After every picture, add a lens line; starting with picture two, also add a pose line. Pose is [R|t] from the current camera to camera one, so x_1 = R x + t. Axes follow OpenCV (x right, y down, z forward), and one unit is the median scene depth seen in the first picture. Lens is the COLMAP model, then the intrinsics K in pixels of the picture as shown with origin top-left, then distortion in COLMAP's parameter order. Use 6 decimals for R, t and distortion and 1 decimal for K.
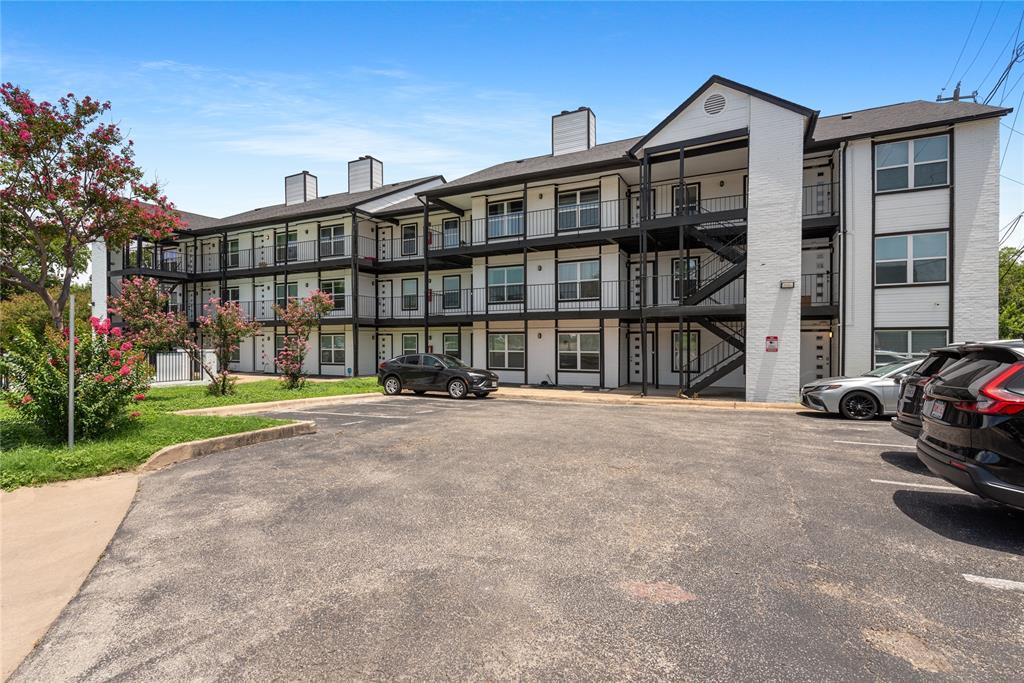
lens RADIAL K [[487.8, 0, 510.0], [0, 487.8, 343.1], [0, 0, 1]] dist [0.002811, 0.000818]
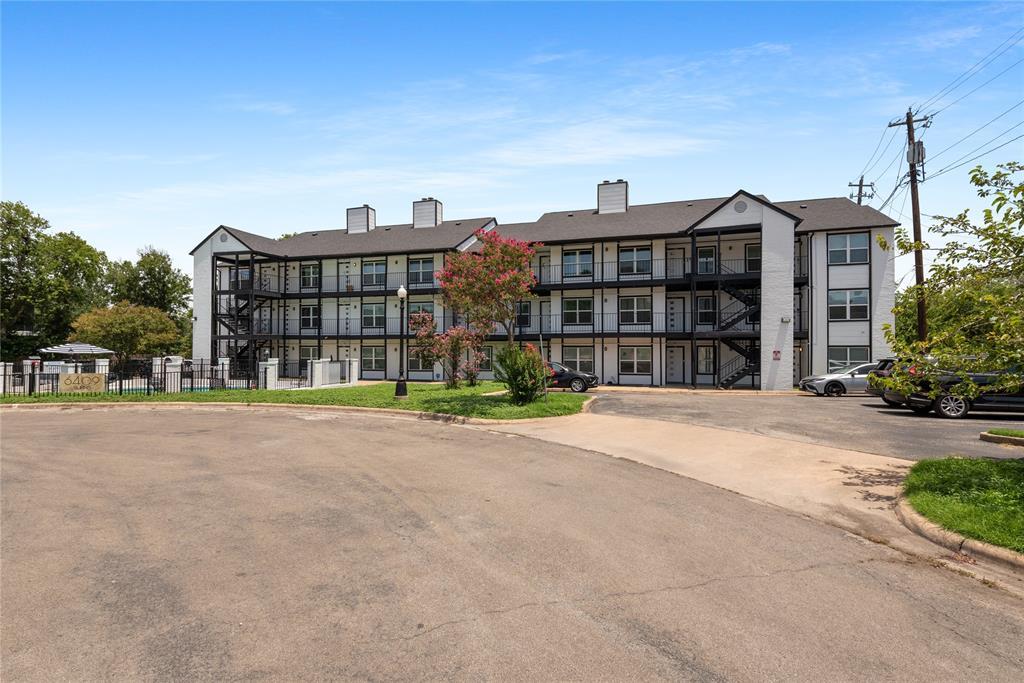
lens RADIAL K [[504.2, 0, 513.3], [0, 504.2, 343.9], [0, 0, 1]] dist [0.011318, -0.004729]
pose [[0.986200, 0.004137, 0.165508, -0.573552], [-0.001451, 0.999865, -0.016344, -0.007475], [-0.165553, 0.015878, 0.986073, -0.495810]]
